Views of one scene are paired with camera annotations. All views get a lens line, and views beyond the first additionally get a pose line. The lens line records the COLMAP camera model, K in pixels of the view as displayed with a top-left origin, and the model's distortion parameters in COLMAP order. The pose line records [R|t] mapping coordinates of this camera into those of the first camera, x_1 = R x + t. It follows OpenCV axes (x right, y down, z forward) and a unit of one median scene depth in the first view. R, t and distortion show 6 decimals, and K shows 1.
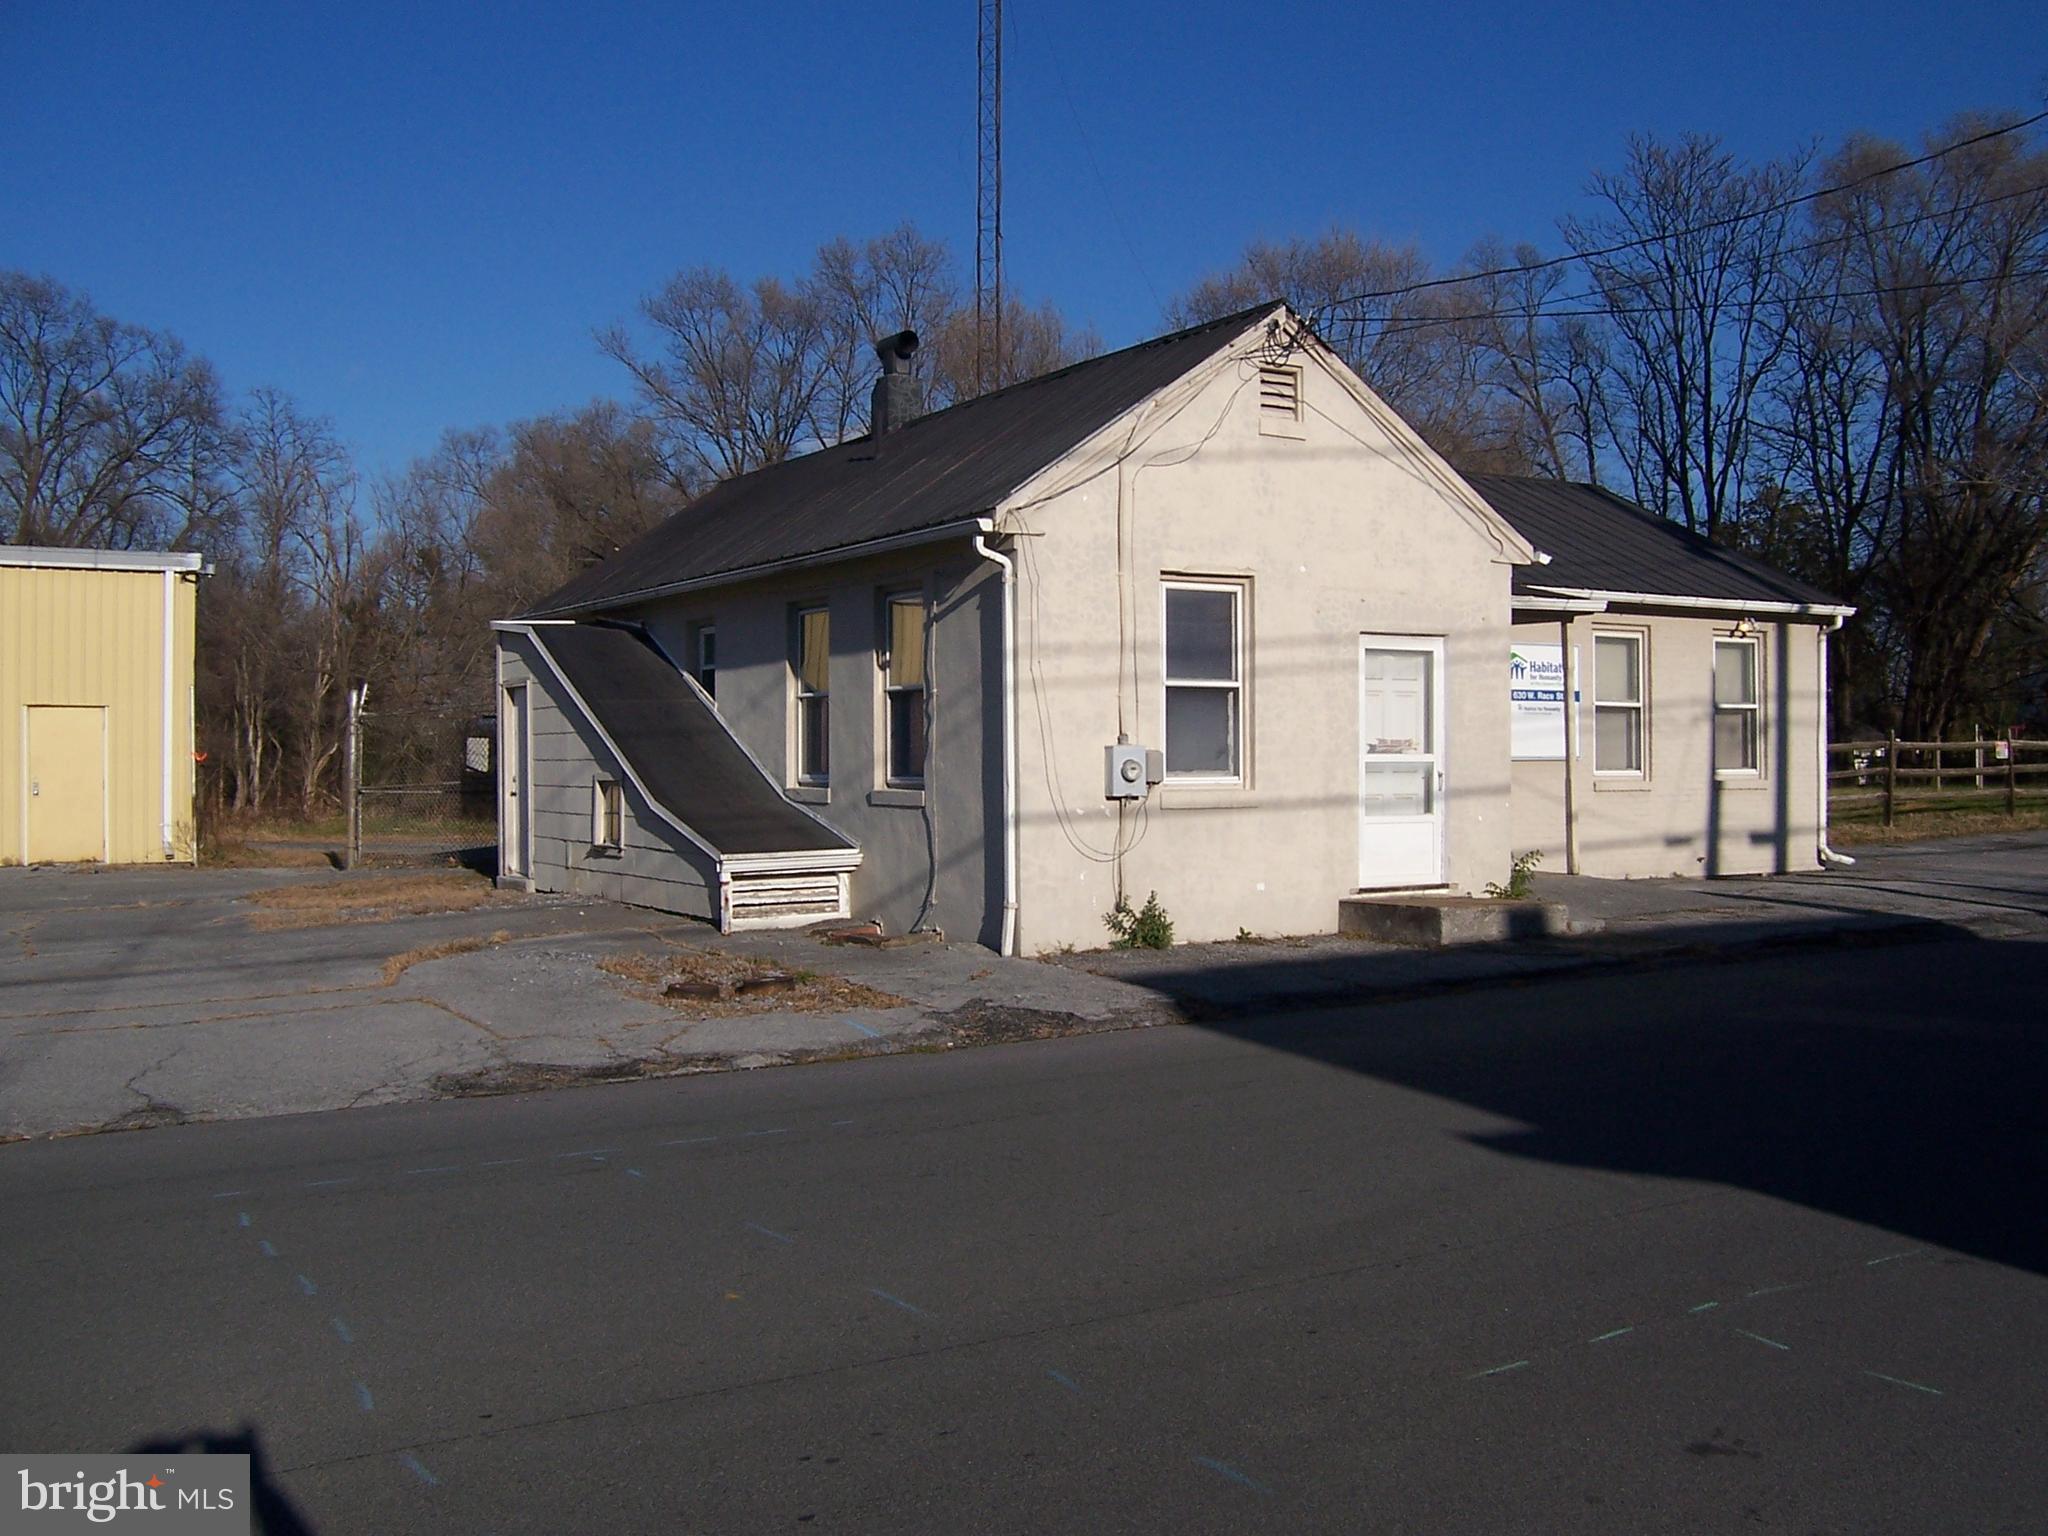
lens RADIAL K [[2027.4, 0, 1064.1], [0, 2027.4, 765.3], [0, 0, 1]] dist [-0.148751, 0.244395]
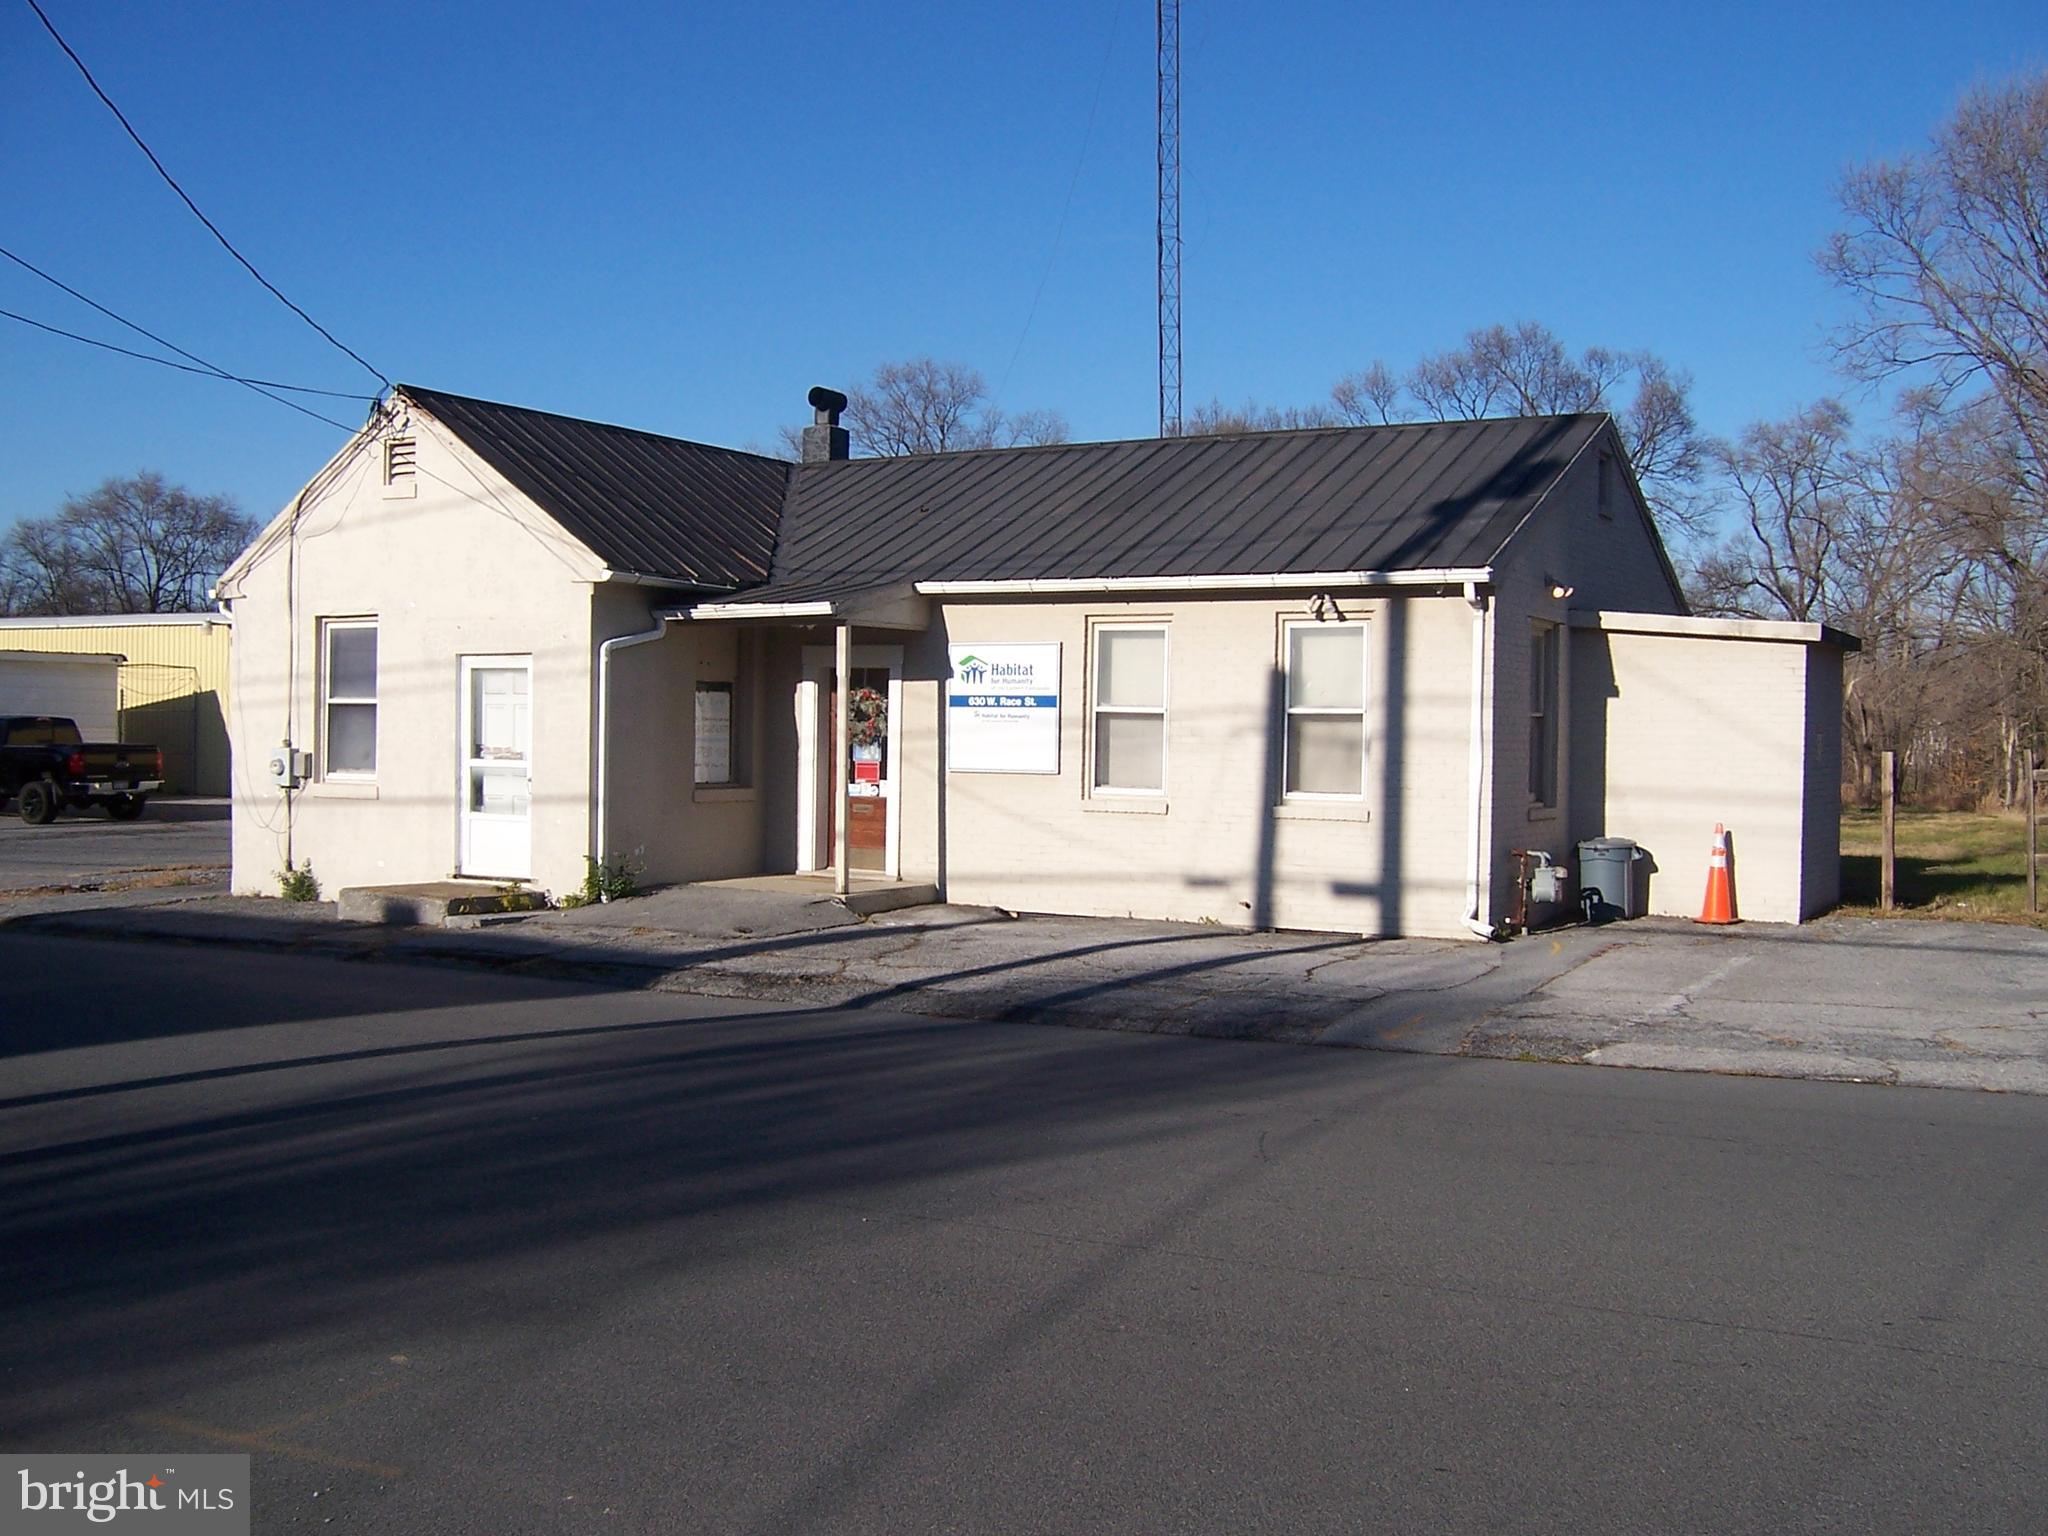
lens RADIAL K [[2027.4, 0, 1064.1], [0, 2027.4, 765.3], [0, 0, 1]] dist [-0.148751, 0.244395]
pose [[0.487553, 0.025898, -0.872709, 1.349286], [-0.017471, 0.999649, 0.019904, -0.031858], [0.872918, 0.005542, 0.487835, 0.752601]]
